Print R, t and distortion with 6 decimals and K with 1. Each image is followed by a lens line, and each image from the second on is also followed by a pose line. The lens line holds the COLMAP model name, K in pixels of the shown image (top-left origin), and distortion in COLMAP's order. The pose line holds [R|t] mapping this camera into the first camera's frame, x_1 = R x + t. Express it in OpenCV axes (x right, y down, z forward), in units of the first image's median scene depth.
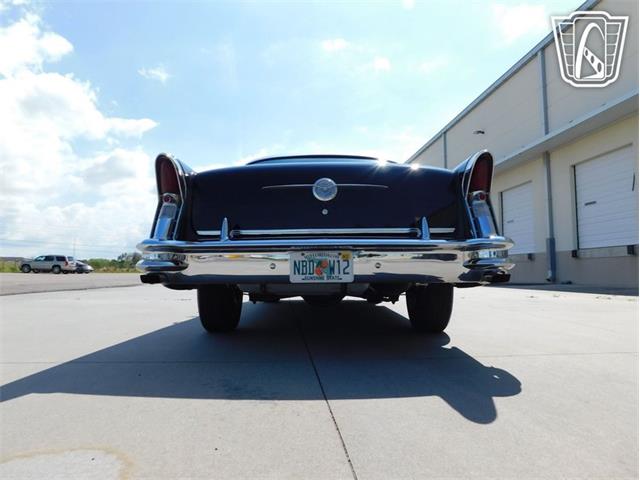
lens RADIAL K [[426.1, 0, 320.0], [0, 426.1, 240.0], [0, 0, 1]] dist [-0.087096, 0.085358]
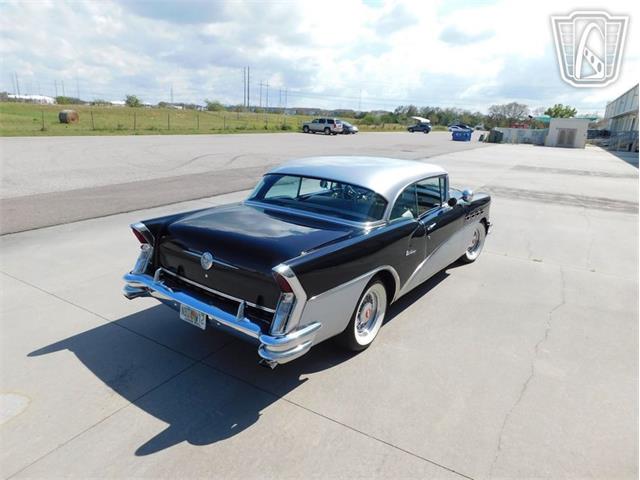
lens RADIAL K [[425.2, 0, 320.0], [0, 425.2, 240.0], [0, 0, 1]] dist [-0.077852, 0.066094]
pose [[0.802673, 0.193941, -0.564005, 0.180736], [0.012731, 0.939866, 0.341305, -0.108407], [0.596283, -0.281137, 0.751937, 0.026632]]
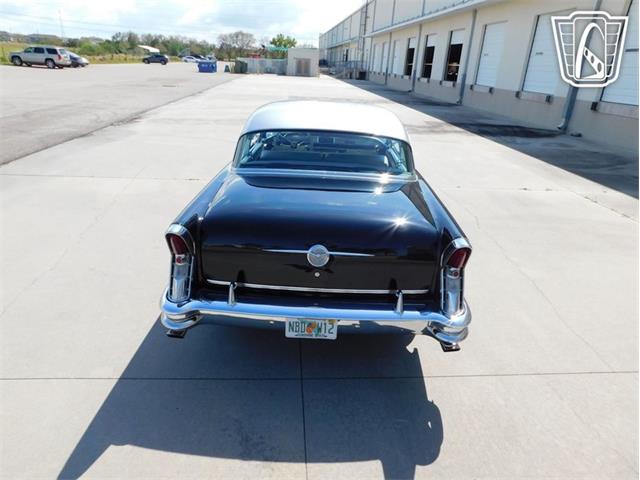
lens RADIAL K [[423.4, 0, 320.0], [0, 423.4, 240.0], [0, 0, 1]] dist [-0.076164, 0.063497]
pose [[0.998410, 0.056368, -0.000535, 0.002285], [-0.049512, 0.881439, 0.469696, -0.109518], [0.026947, -0.468922, 0.882828, 0.005341]]
